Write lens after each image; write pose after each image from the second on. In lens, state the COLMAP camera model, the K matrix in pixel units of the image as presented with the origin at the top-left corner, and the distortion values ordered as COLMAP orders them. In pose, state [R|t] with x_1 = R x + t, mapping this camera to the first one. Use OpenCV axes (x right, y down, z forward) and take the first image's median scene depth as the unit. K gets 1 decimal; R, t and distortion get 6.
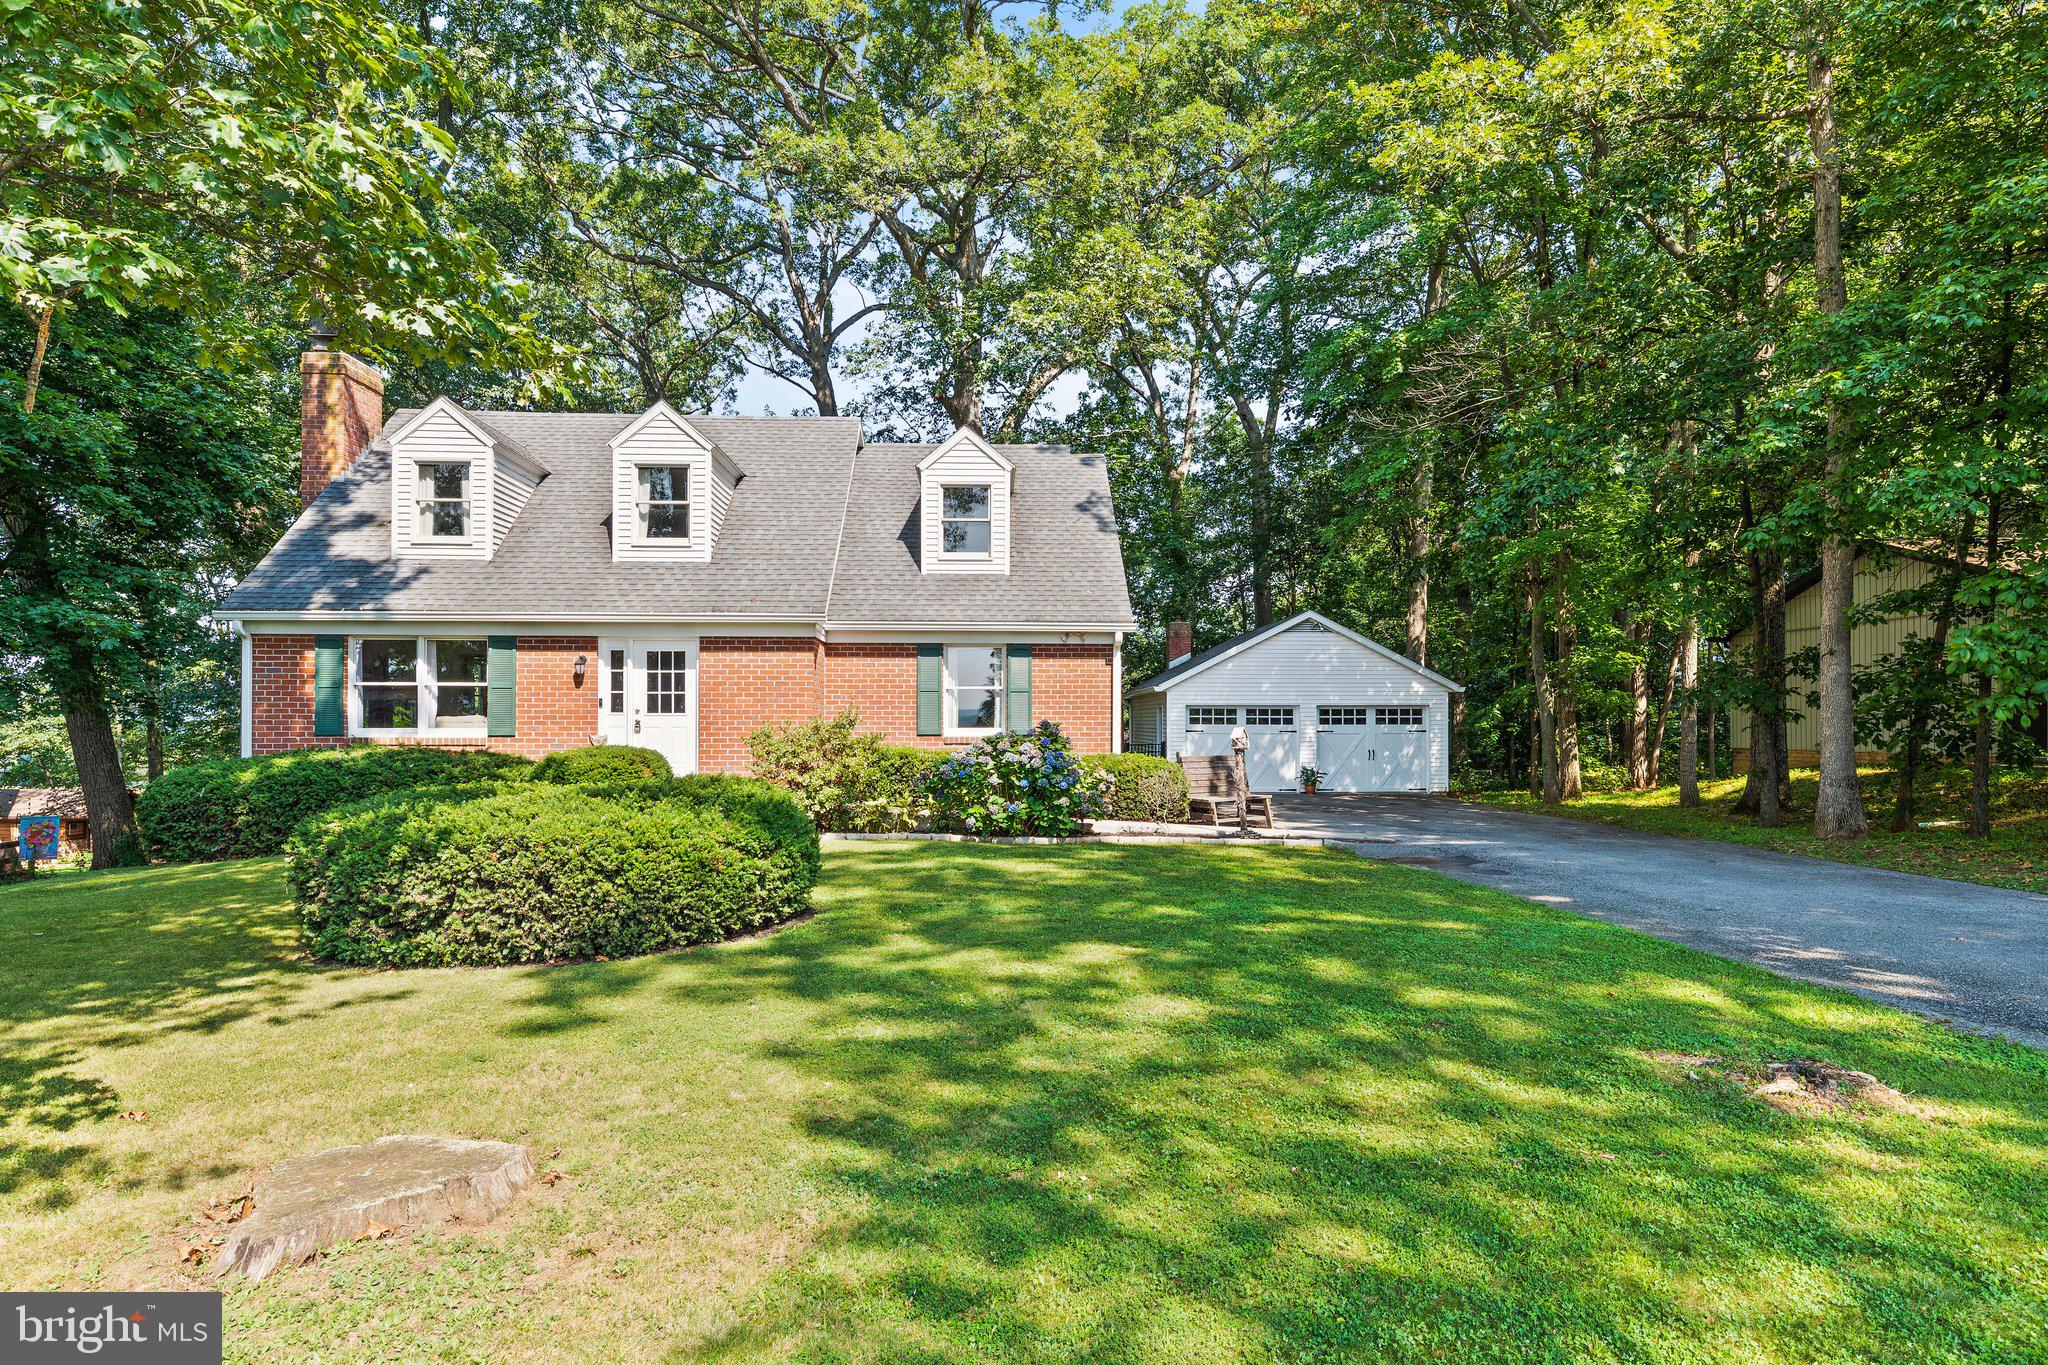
lens RADIAL K [[1173.1, 0, 1024.0], [0, 1173.1, 694.2], [0, 0, 1]] dist [0.000760, -0.004056]
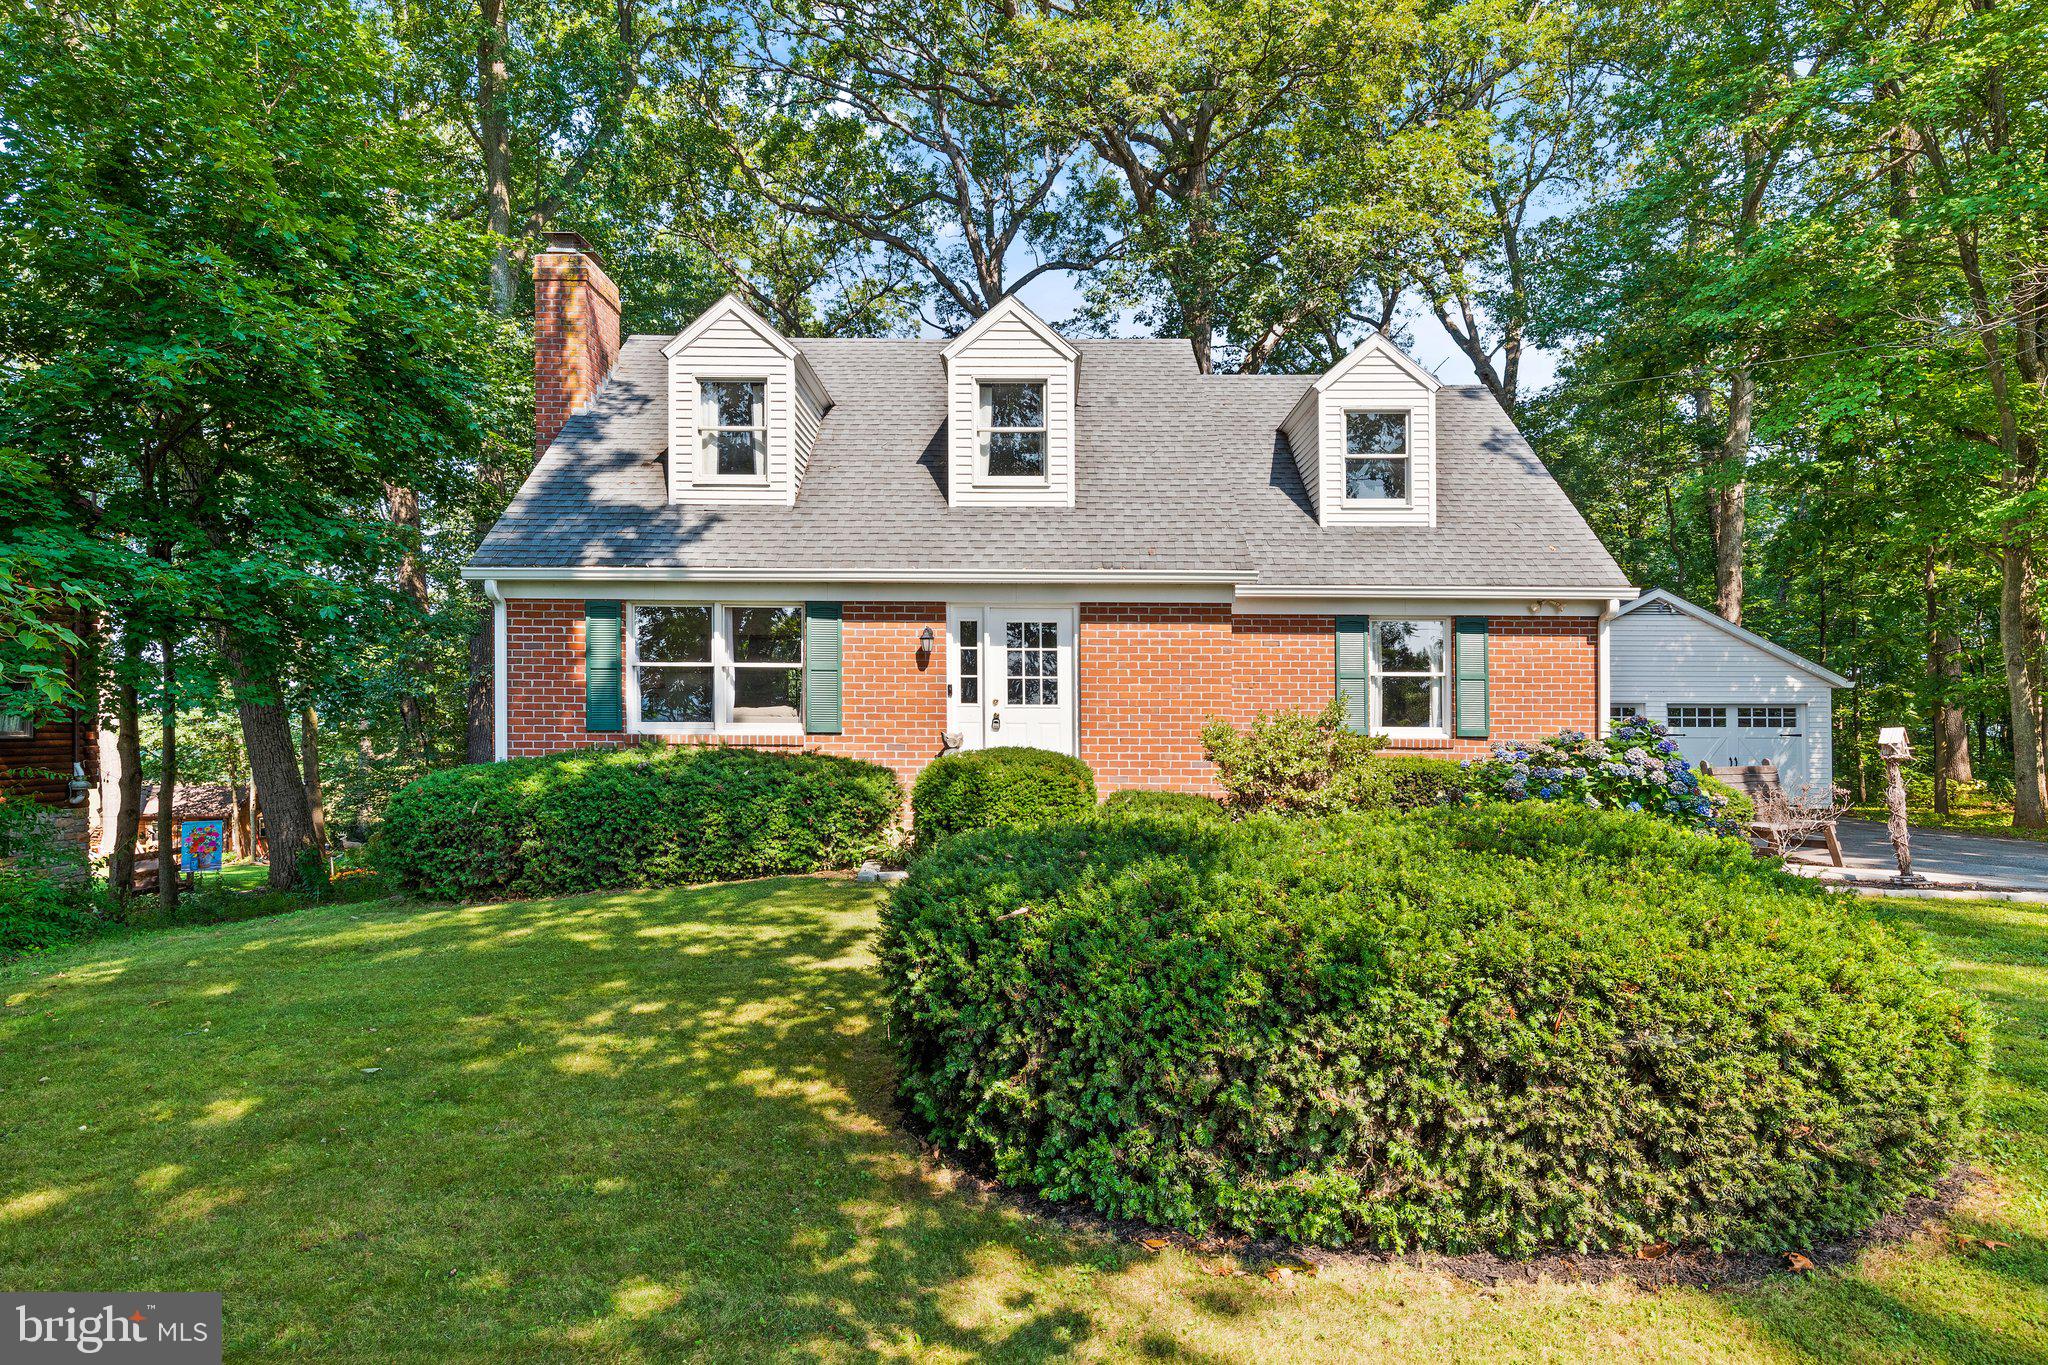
lens RADIAL K [[1173.1, 0, 1008.7], [0, 1173.1, 716.1], [0, 0, 1]] dist [0.000760, -0.004056]
pose [[0.997553, 0.005368, -0.069706, -0.254444], [-0.004161, 0.999839, 0.017449, 0.009821], [0.069789, -0.017116, 0.997415, 0.233482]]
